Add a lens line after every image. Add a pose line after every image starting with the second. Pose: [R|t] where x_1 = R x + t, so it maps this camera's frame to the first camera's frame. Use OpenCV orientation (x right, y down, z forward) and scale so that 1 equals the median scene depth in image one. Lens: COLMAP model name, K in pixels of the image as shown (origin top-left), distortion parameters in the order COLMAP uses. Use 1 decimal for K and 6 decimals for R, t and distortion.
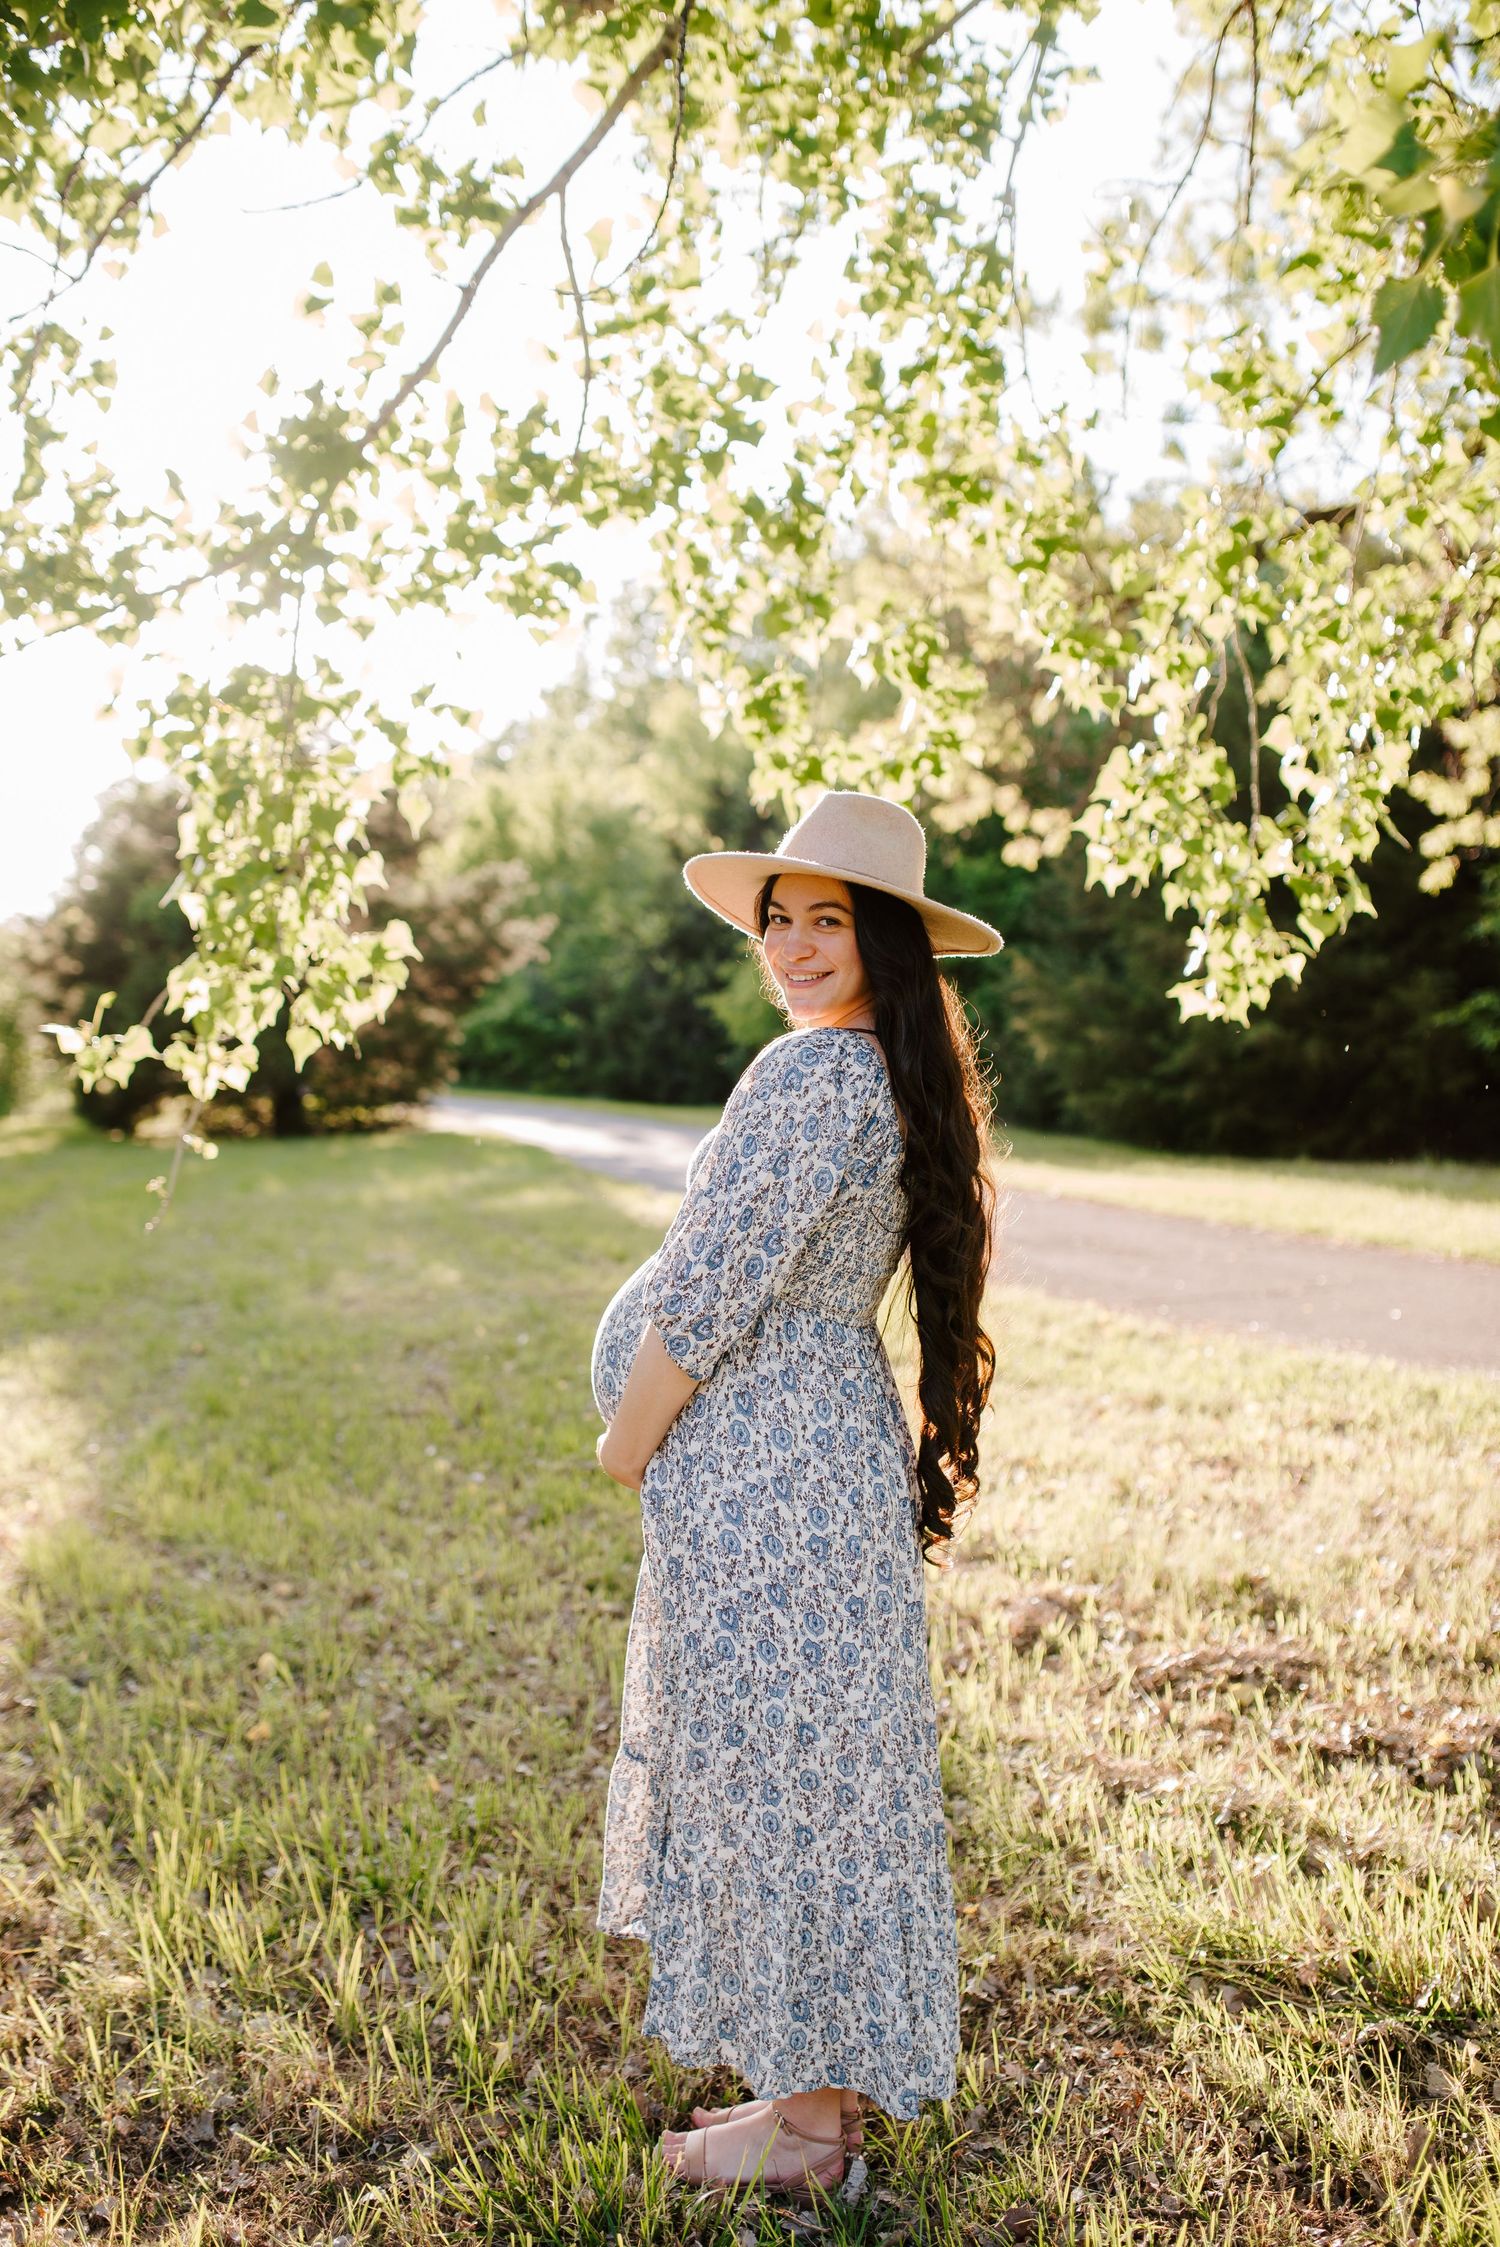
lens RADIAL K [[2161.9, 0, 766.7], [0, 2161.9, 1108.5], [0, 0, 1]] dist [-0.017304, 0.000000]
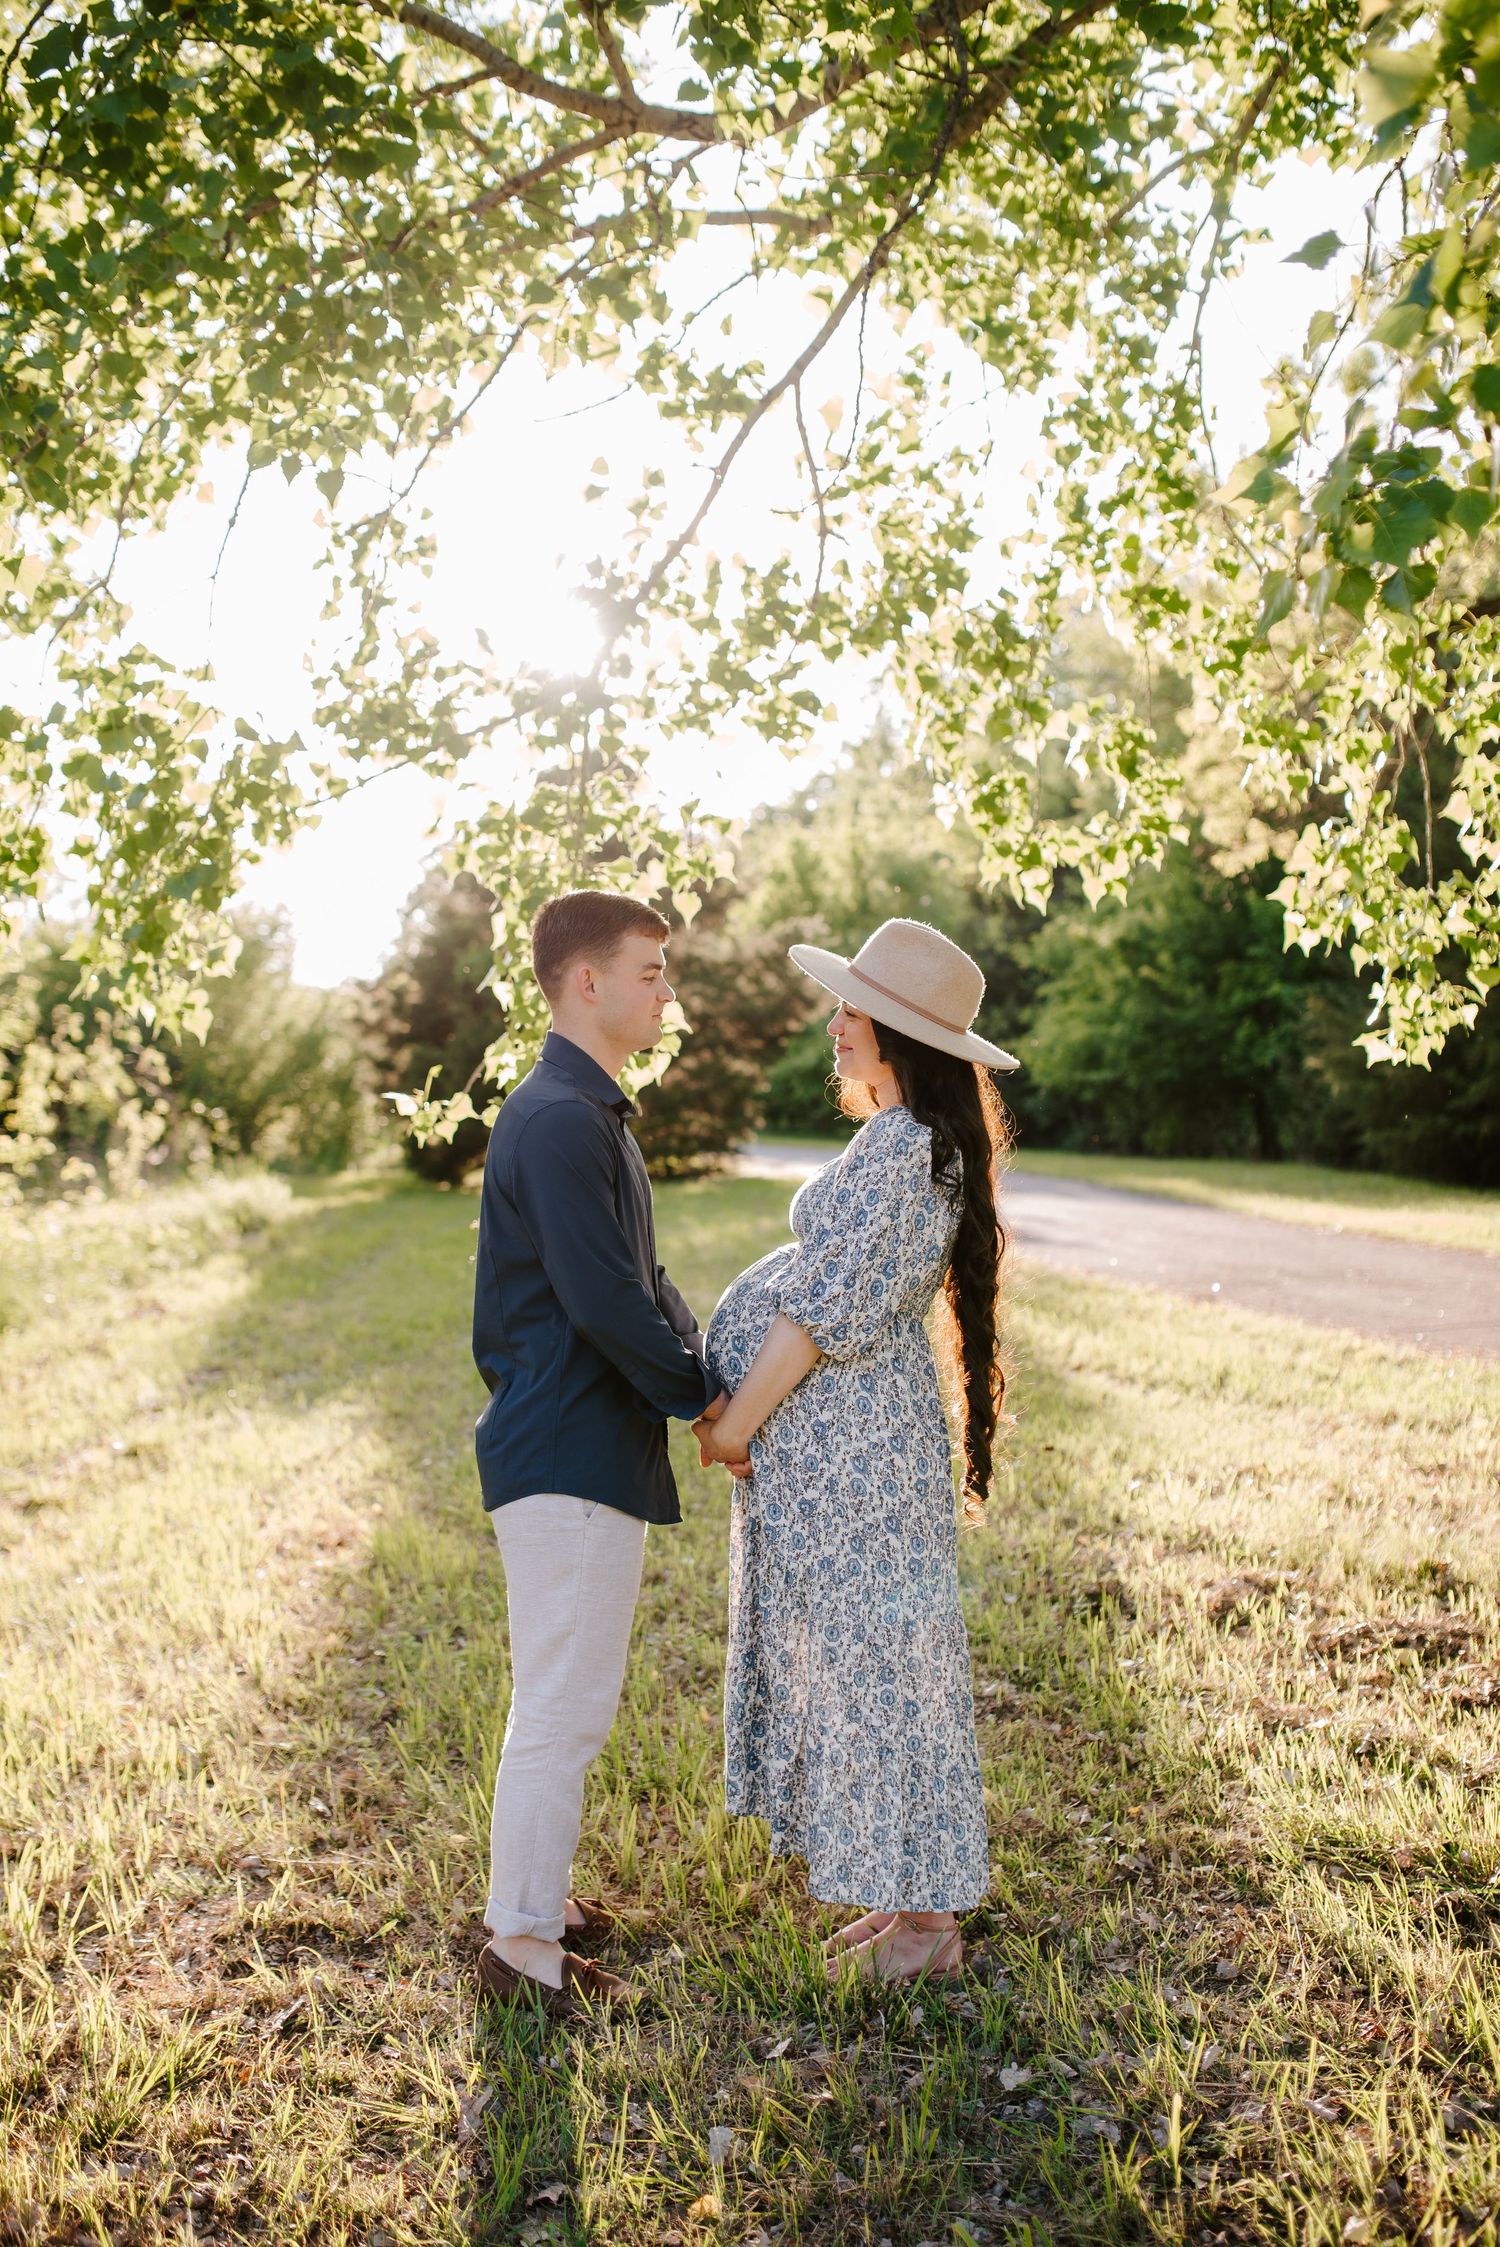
lens RADIAL K [[2161.9, 0, 789.6], [0, 2161.9, 1082.2], [0, 0, 1]] dist [-0.017304, 0.000000]
pose [[0.990840, -0.022991, -0.133073, 0.047363], [0.018684, 0.999263, -0.033519, -0.000988], [0.133745, 0.030725, 0.990539, -0.156312]]
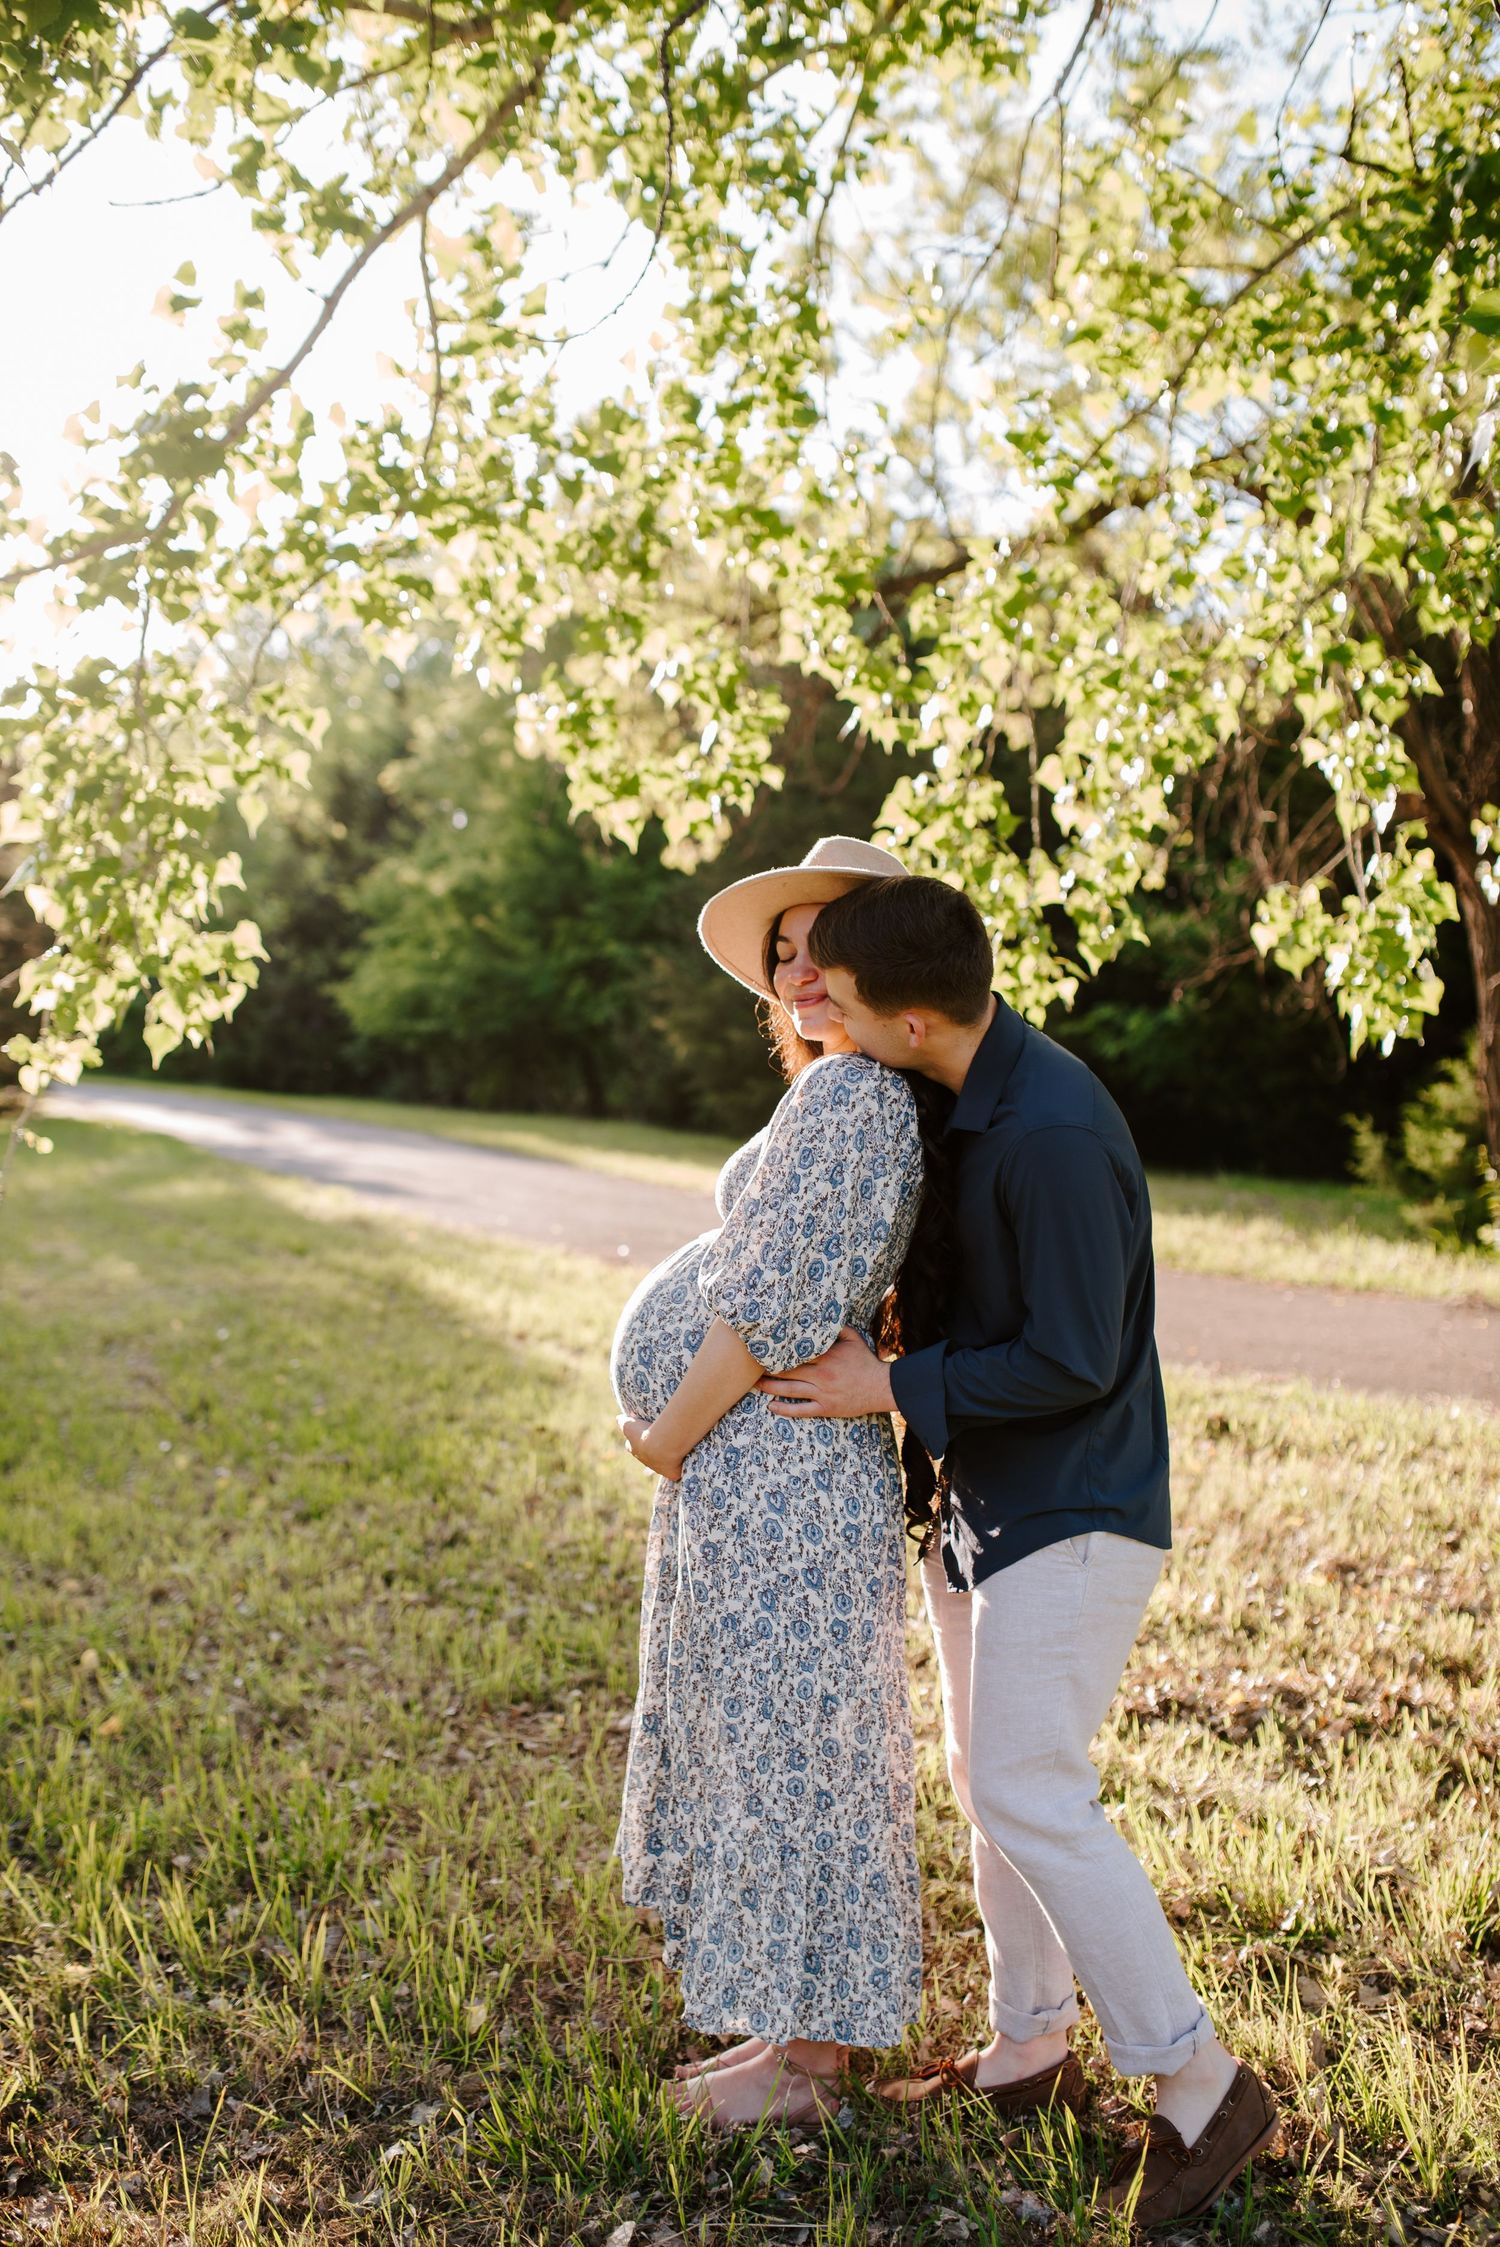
lens RADIAL K [[2161.9, 0, 771.5], [0, 2161.9, 1101.6], [0, 0, 1]] dist [-0.017304, 0.000000]
pose [[0.982105, 0.021346, 0.187120, -0.109537], [-0.021275, 0.999771, -0.002387, -0.004510], [-0.187128, -0.001637, 0.982334, -0.034214]]
